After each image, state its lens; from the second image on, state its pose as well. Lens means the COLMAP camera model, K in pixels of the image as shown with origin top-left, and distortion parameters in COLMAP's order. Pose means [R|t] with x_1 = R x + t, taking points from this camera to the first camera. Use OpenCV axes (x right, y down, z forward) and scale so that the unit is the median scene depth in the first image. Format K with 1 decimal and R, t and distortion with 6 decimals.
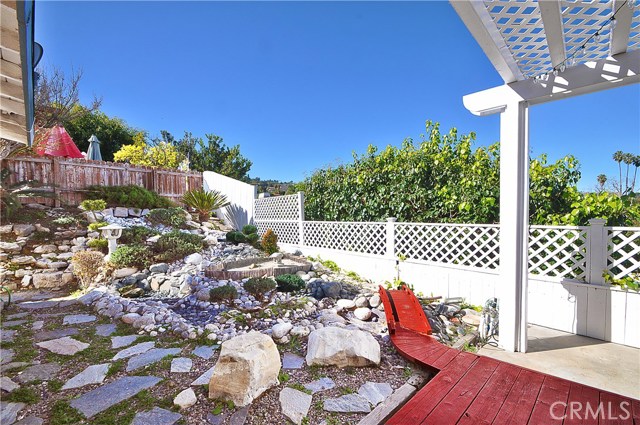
lens RADIAL K [[289.1, 0, 324.3], [0, 289.1, 217.0], [0, 0, 1]] dist [-0.000718, 0.000161]
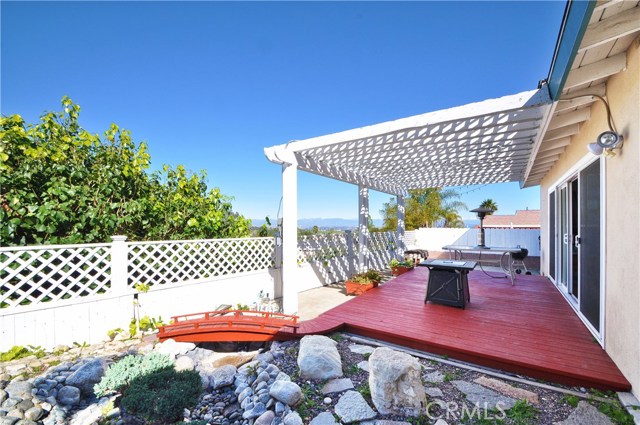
lens RADIAL K [[289.1, 0, 323.2], [0, 289.1, 216.6], [0, 0, 1]] dist [-0.000718, 0.000161]
pose [[-0.206491, 0.050094, 0.977165, -0.551554], [0.018762, 0.998708, -0.047234, -0.002730], [-0.978269, 0.008580, -0.207164, 0.642173]]
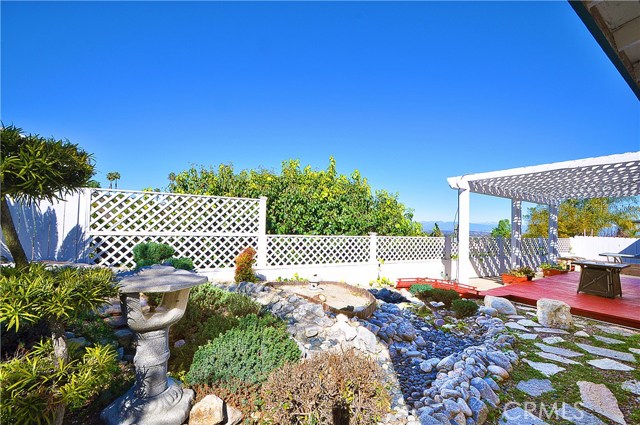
lens RADIAL K [[289.1, 0, 319.4], [0, 289.1, 215.4], [0, 0, 1]] dist [-0.000718, 0.000161]
pose [[0.198395, 0.050110, 0.978840, -1.110546], [-0.027530, 0.998583, -0.045541, -0.009711], [-0.979736, -0.017912, 0.199493, 0.953437]]
